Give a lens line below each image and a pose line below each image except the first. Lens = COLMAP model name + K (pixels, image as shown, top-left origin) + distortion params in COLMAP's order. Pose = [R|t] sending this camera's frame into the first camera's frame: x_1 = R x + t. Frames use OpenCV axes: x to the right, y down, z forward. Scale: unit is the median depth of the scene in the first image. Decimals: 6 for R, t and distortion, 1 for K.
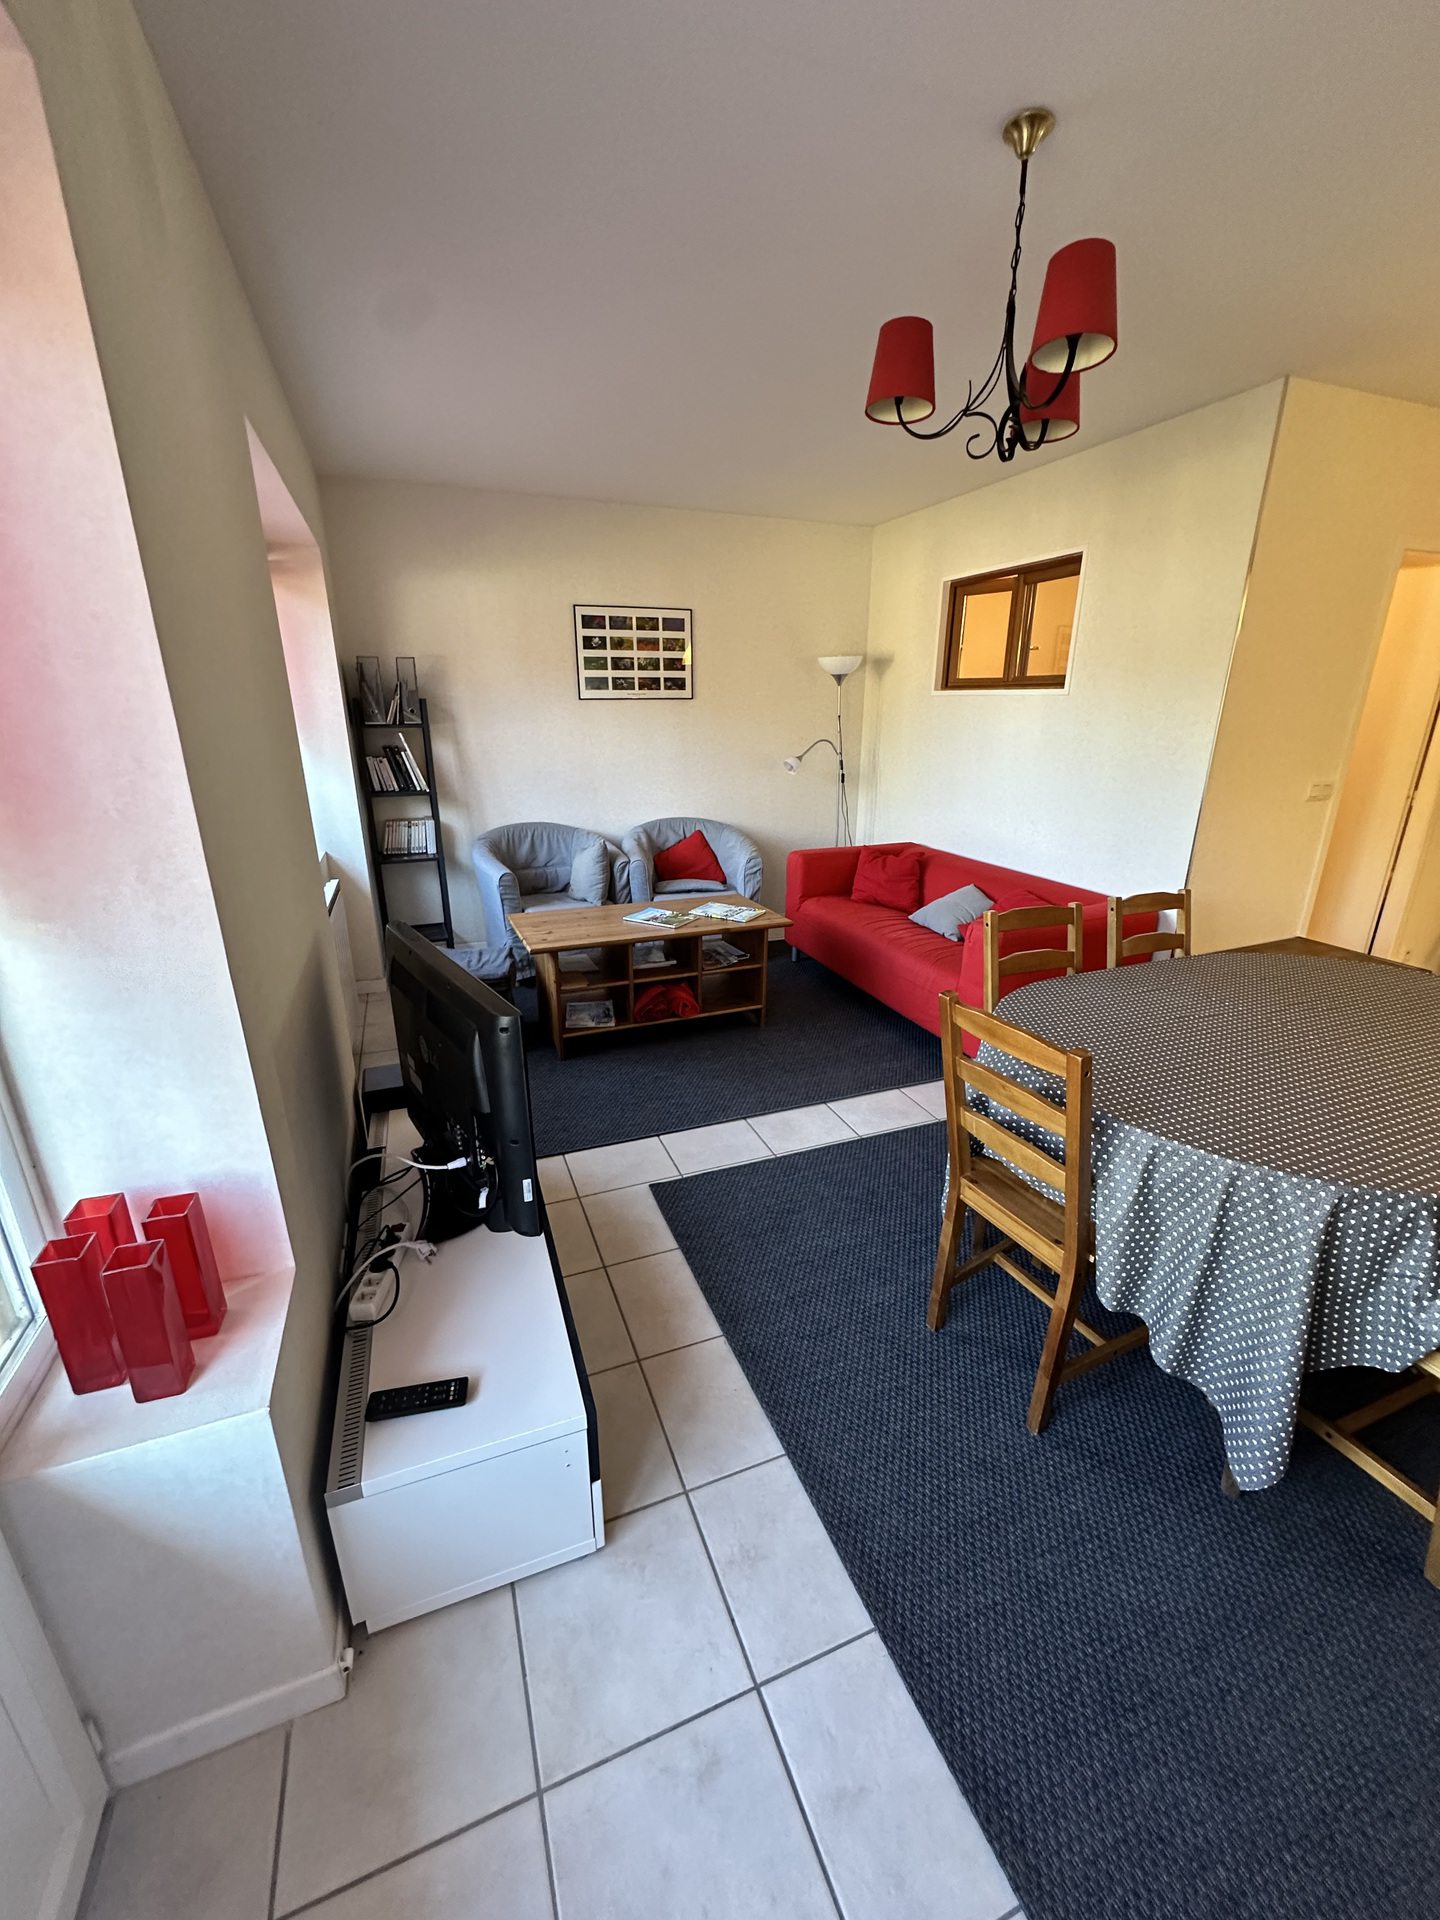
lens RADIAL K [[764.7, 0, 722.2], [0, 764.7, 960.9], [0, 0, 1]] dist [-0.002529, 0.000264]
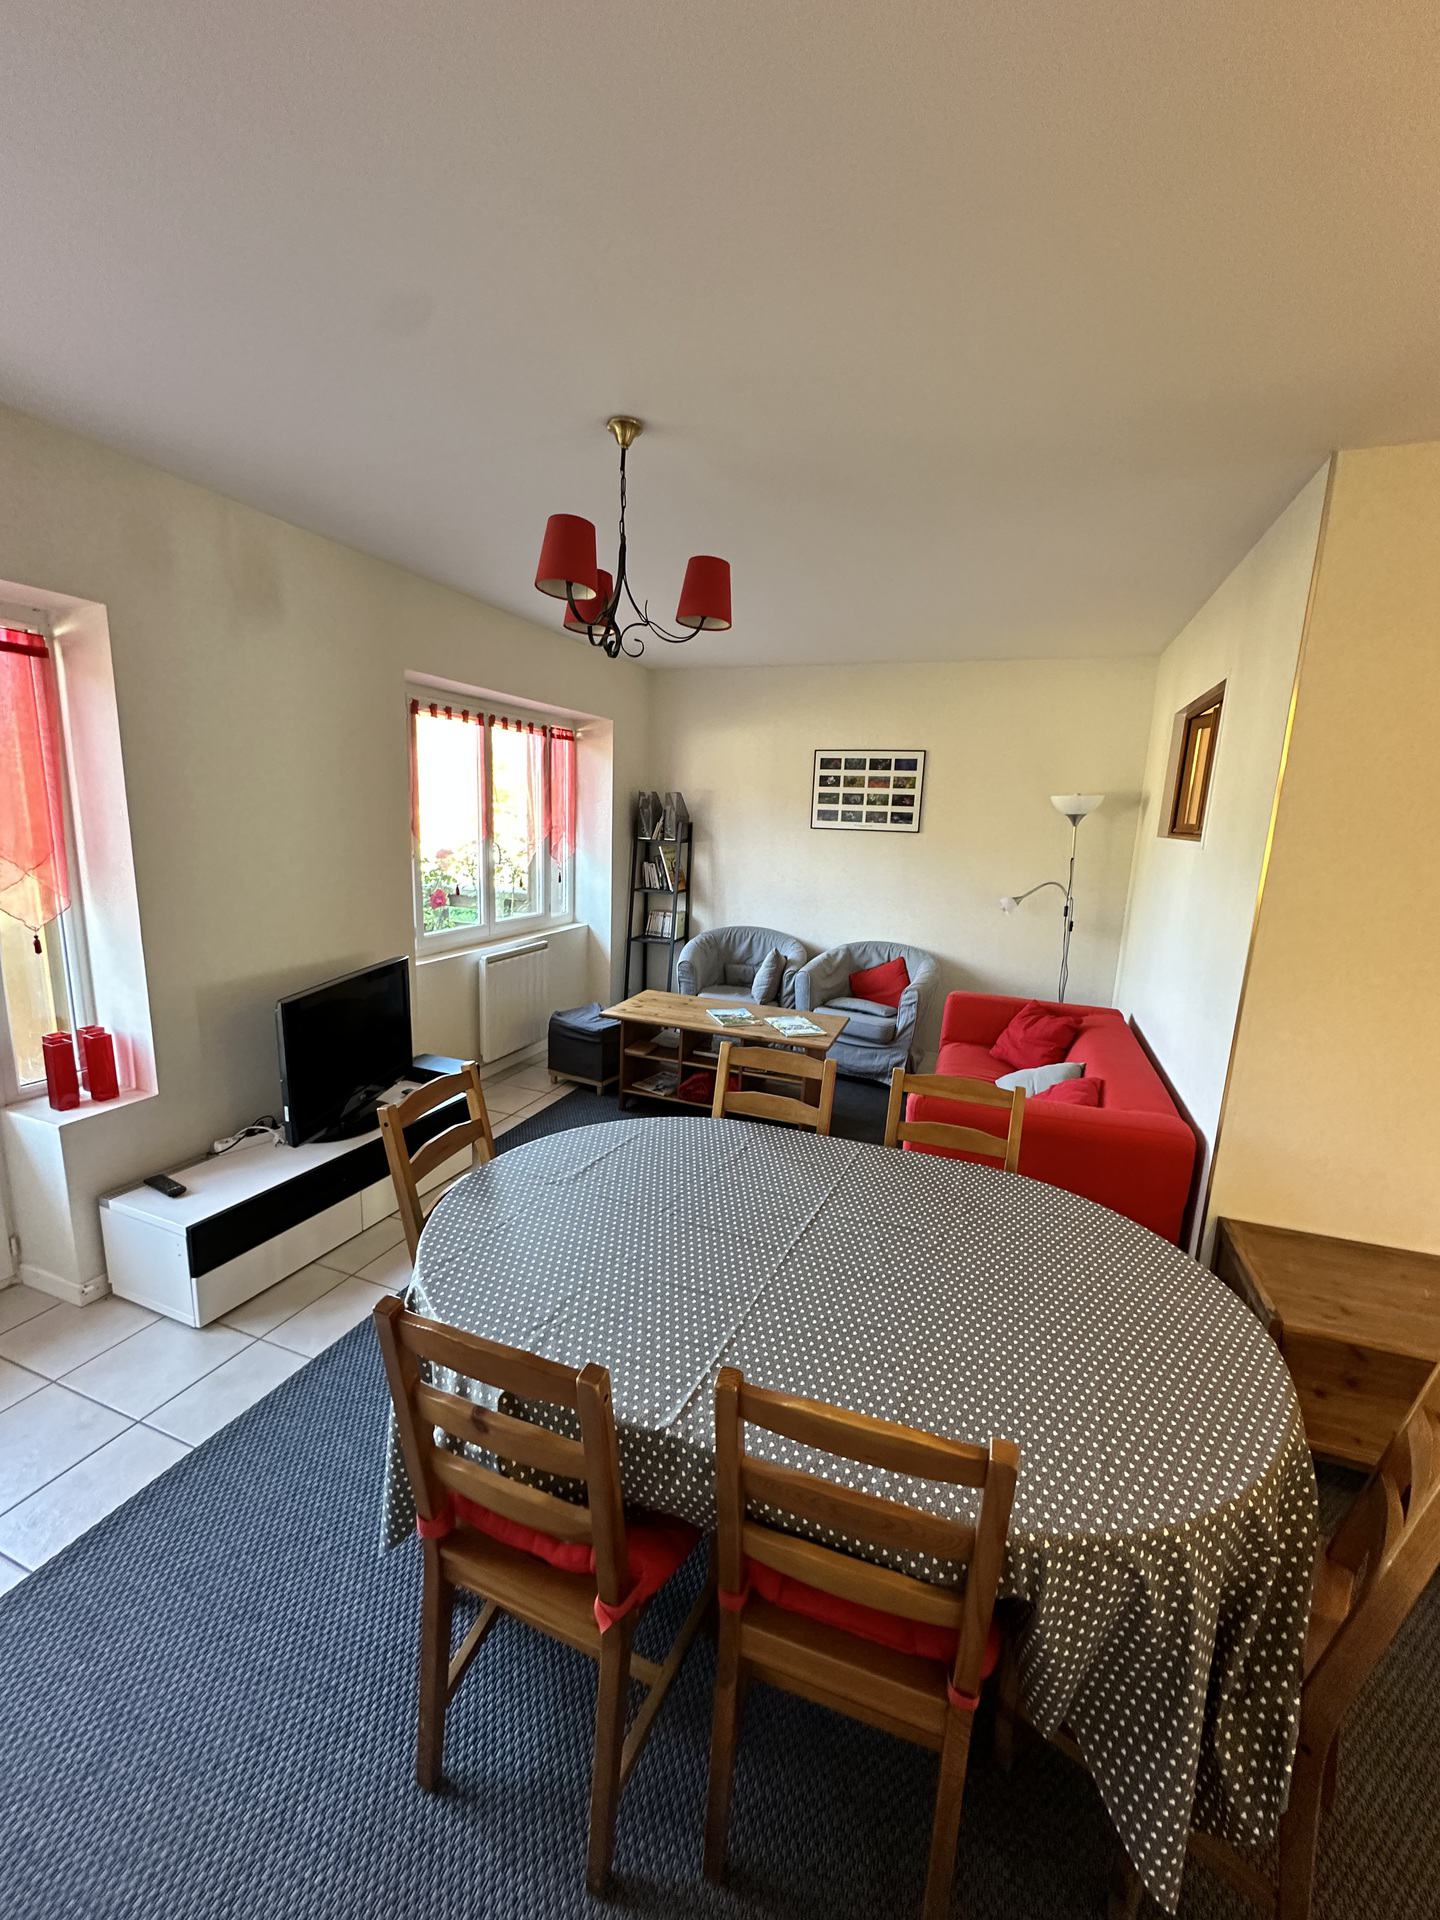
lens RADIAL K [[764.7, 0, 720.1], [0, 764.7, 961.4], [0, 0, 1]] dist [-0.002529, 0.000264]
pose [[0.742111, 0.157348, -0.651547, 0.494122], [-0.252429, 0.966096, -0.054206, -0.054832], [0.620927, 0.204696, 0.756670, 0.094728]]
